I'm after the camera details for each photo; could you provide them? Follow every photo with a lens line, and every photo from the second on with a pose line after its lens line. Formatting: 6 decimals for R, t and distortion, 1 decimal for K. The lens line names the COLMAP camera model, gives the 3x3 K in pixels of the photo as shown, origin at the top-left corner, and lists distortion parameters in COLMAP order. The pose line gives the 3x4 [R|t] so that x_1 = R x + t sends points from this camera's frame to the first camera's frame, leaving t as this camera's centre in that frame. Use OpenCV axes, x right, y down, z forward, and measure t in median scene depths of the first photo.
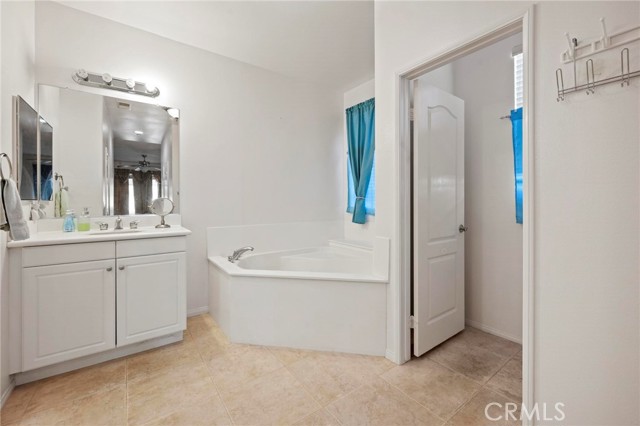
lens RADIAL K [[254.0, 0, 313.0], [0, 254.0, 202.8], [0, 0, 1]] dist [-0.000338, 0.000227]
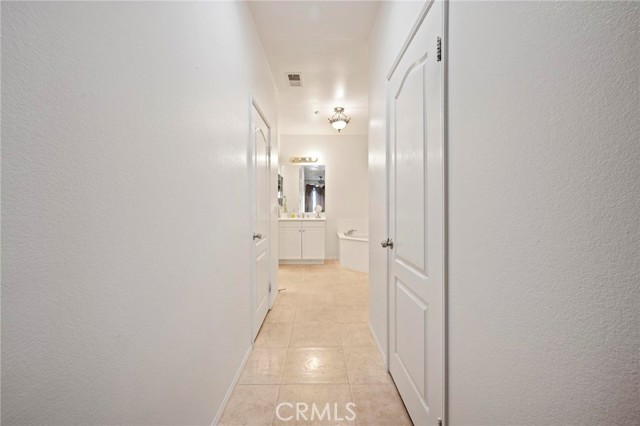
lens RADIAL K [[254.0, 0, 319.9], [0, 254.0, 210.4], [0, 0, 1]] dist [-0.000338, 0.000227]
pose [[0.818337, 0.007461, -0.574690, 0.787334], [-0.004840, 0.999970, 0.006090, 0.017725], [0.574718, -0.002202, 0.818349, -0.930476]]
